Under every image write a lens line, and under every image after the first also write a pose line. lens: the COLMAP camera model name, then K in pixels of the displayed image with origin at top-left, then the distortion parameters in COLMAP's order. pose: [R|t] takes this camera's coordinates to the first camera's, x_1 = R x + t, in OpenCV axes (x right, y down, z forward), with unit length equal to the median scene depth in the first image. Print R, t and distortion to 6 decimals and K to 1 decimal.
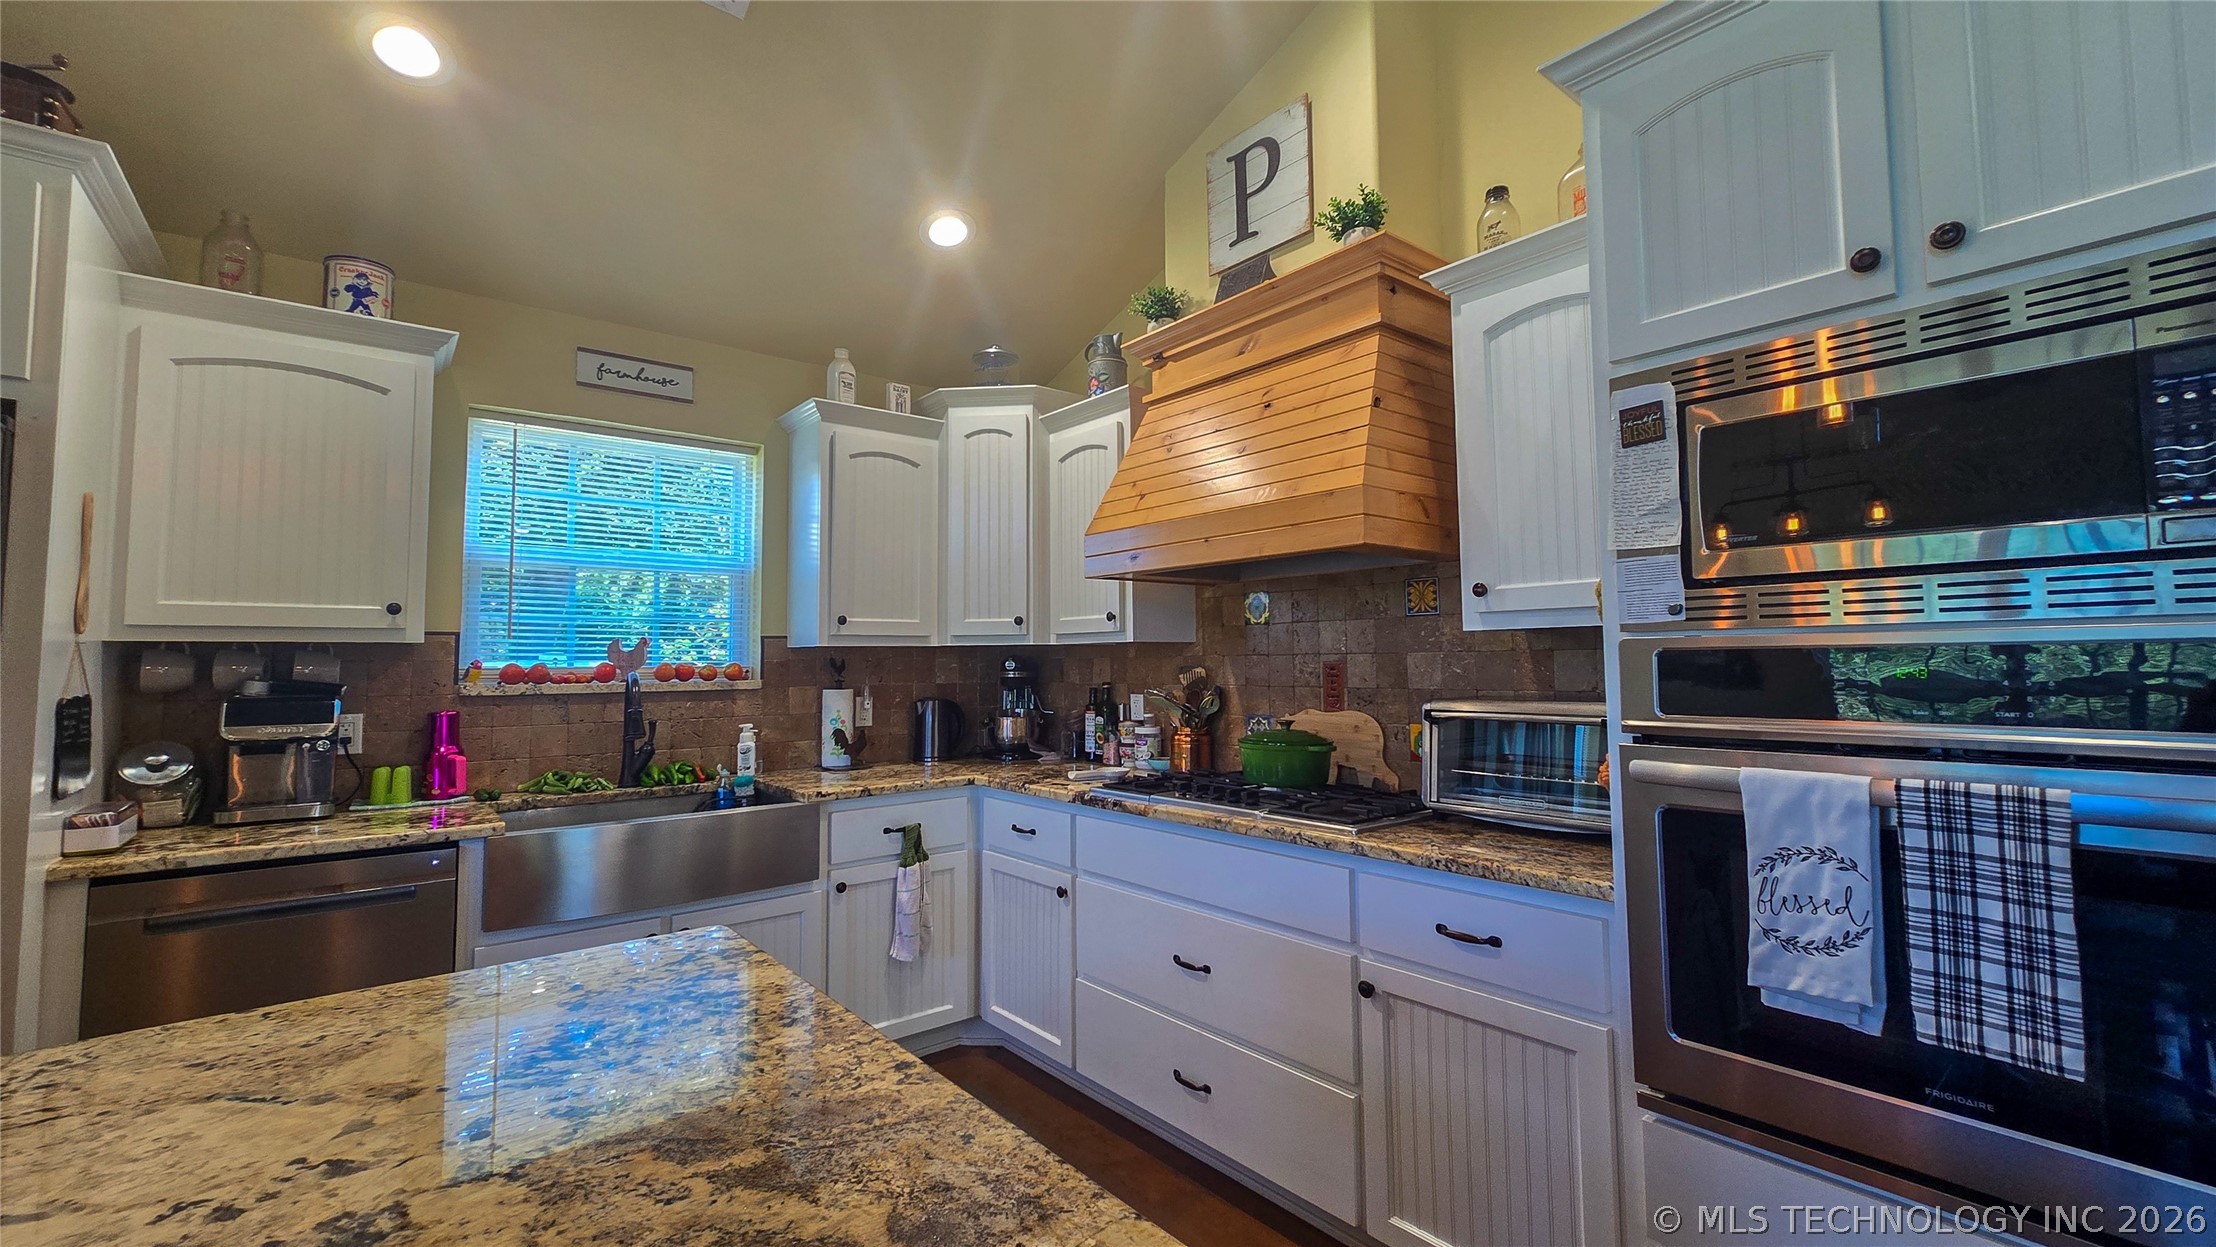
lens RADIAL K [[904.2, 0, 1105.0], [0, 904.2, 608.1], [0, 0, 1]] dist [-0.002650, 0.001493]
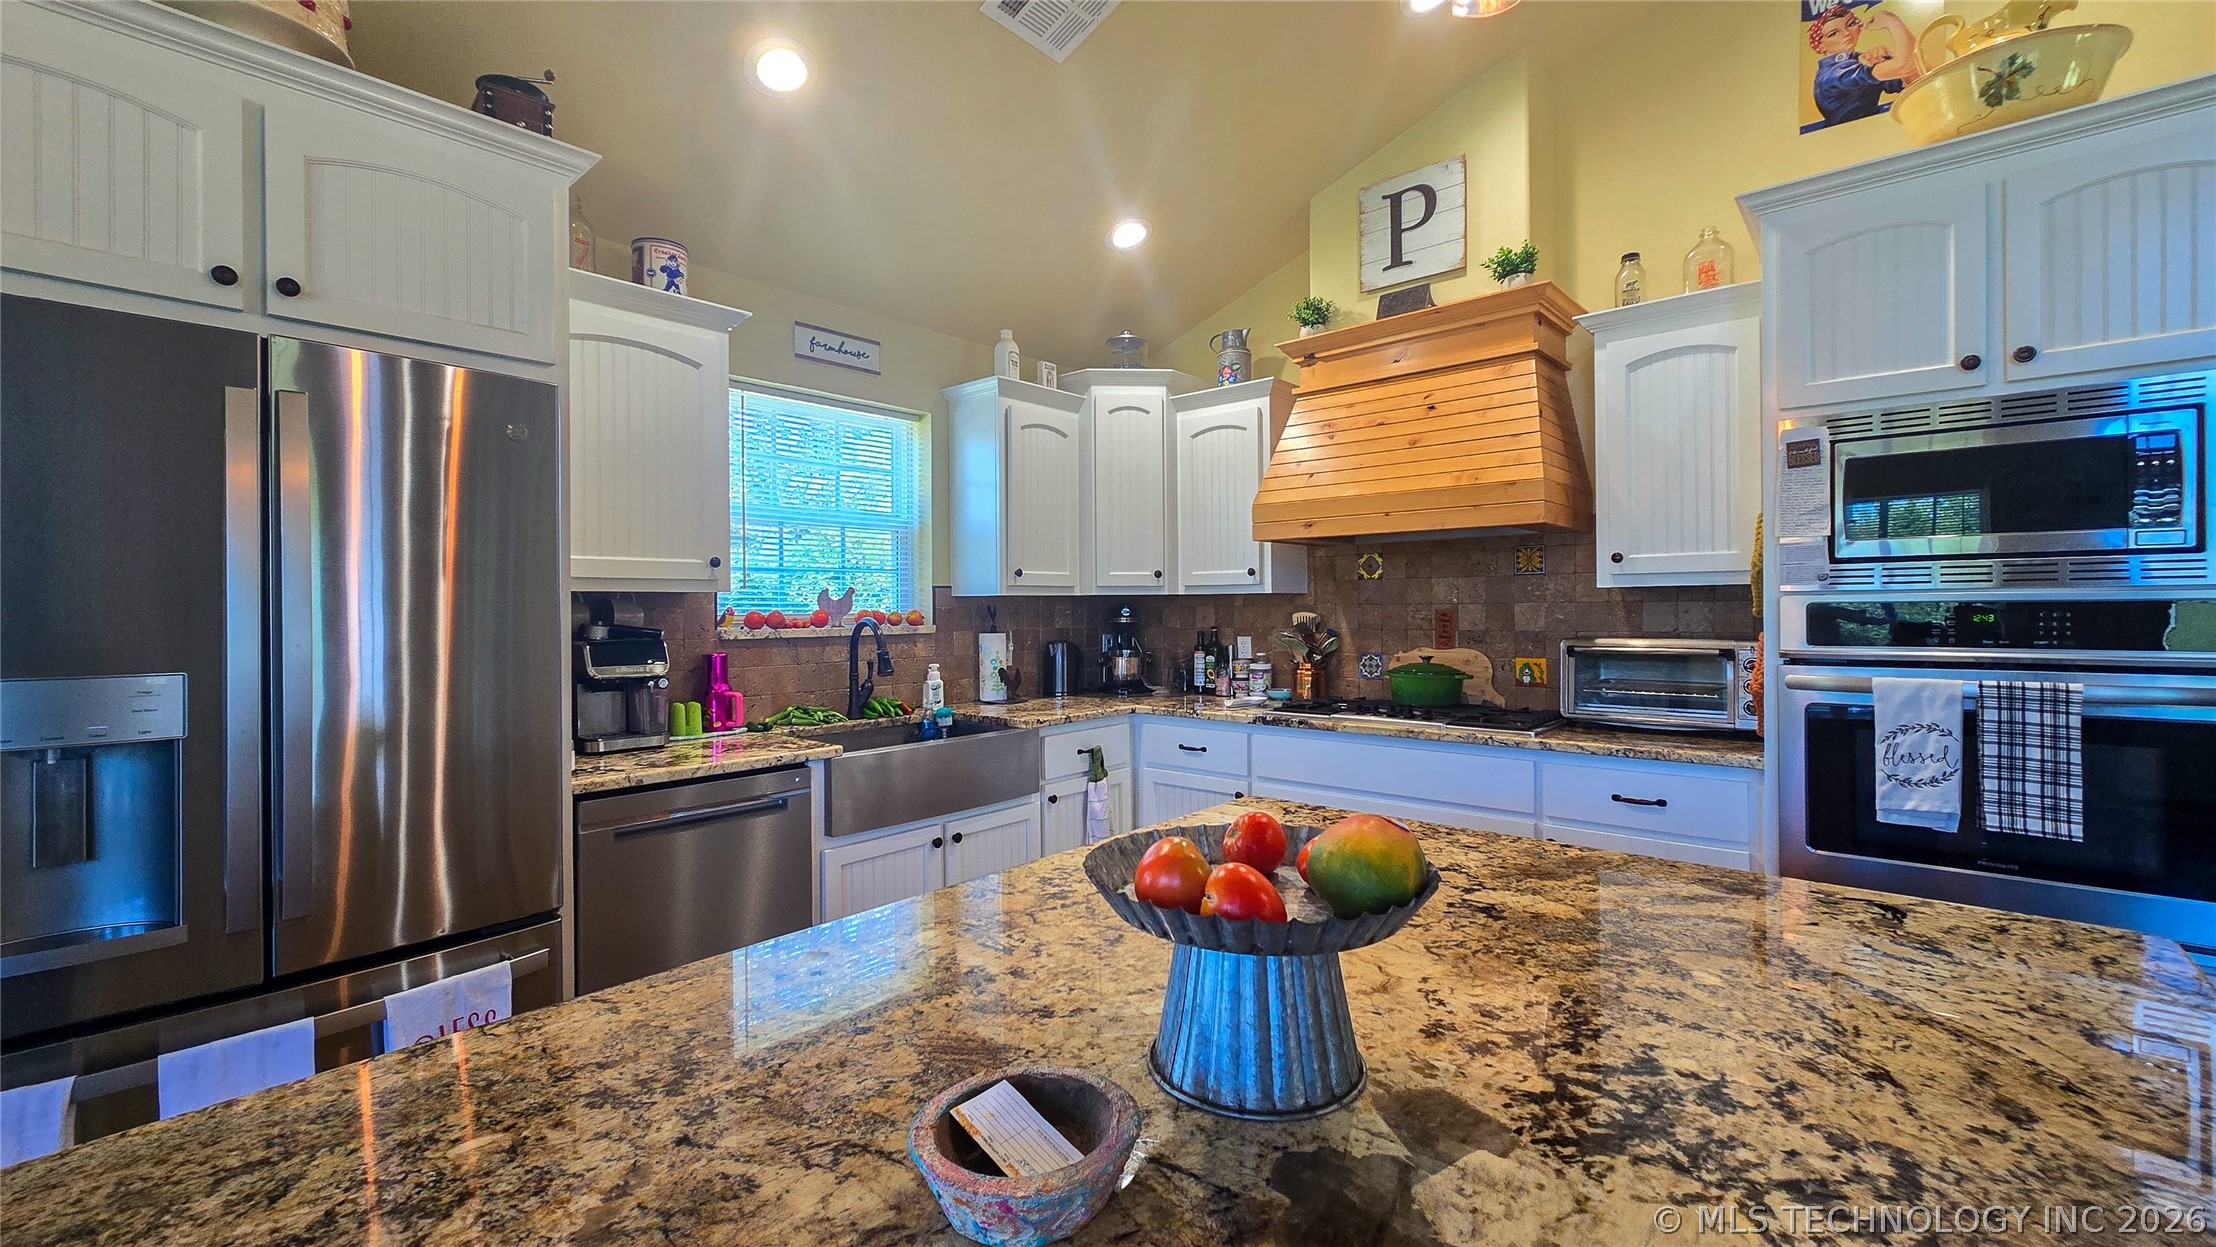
lens RADIAL K [[904.2, 0, 1101.3], [0, 904.2, 605.3], [0, 0, 1]] dist [-0.002650, 0.001493]
pose [[0.987048, 0.001179, 0.160423, -0.486949], [-0.010347, 0.998359, 0.056322, -0.014389], [-0.160093, -0.057253, 0.985440, -0.188343]]
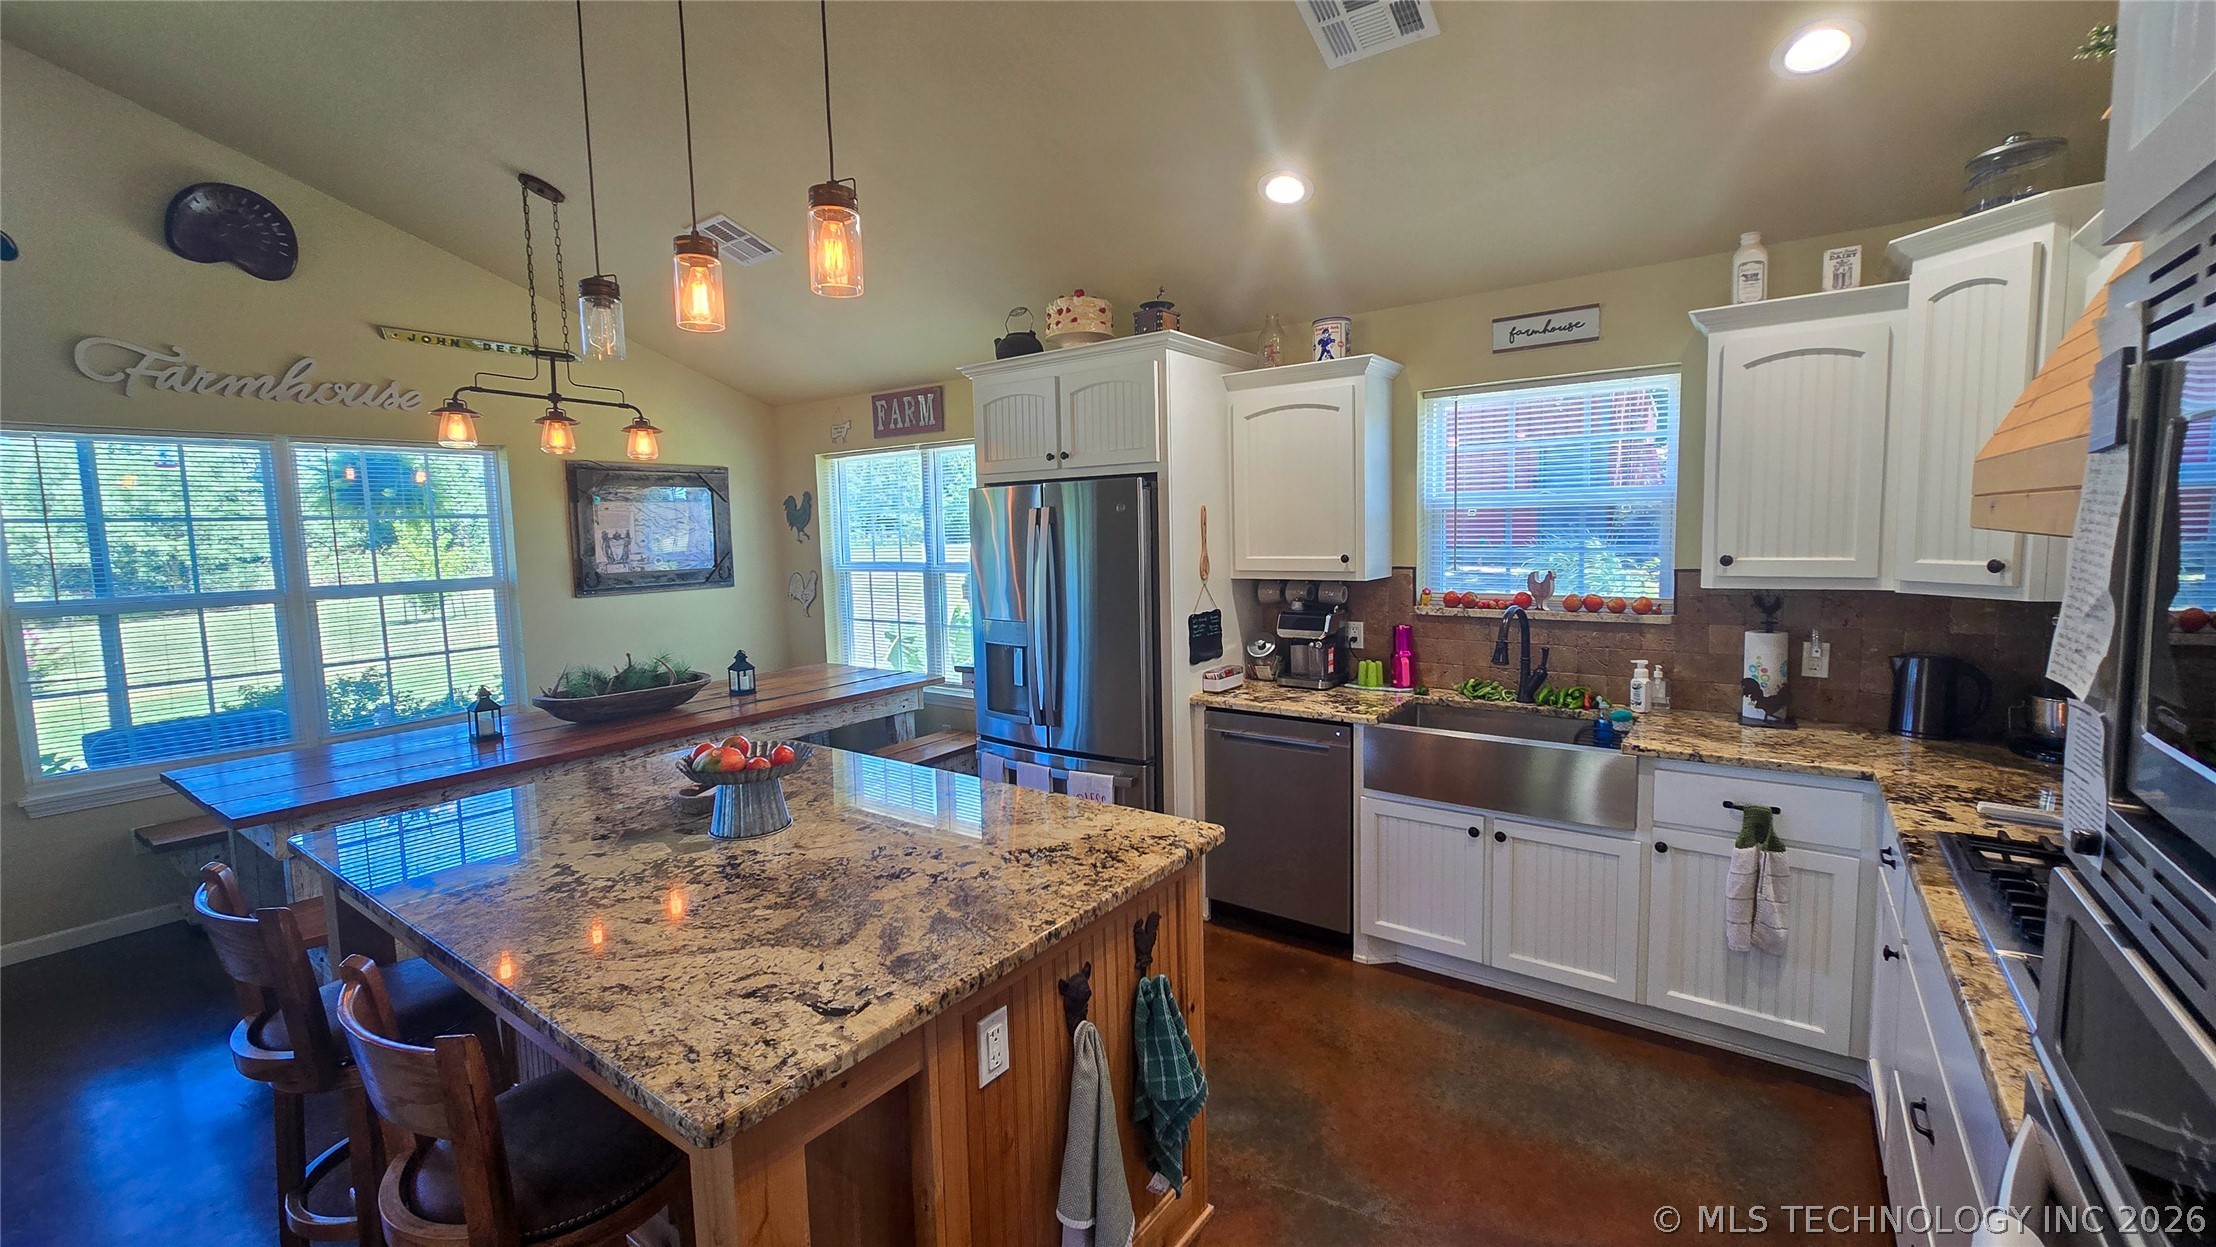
lens RADIAL K [[904.2, 0, 1109.9], [0, 904.2, 607.4], [0, 0, 1]] dist [-0.002650, 0.001493]
pose [[0.249274, 0.089357, -0.964302, 0.544916], [0.081909, 0.990221, 0.112932, -0.118083], [0.964963, -0.107136, 0.239517, 0.263372]]
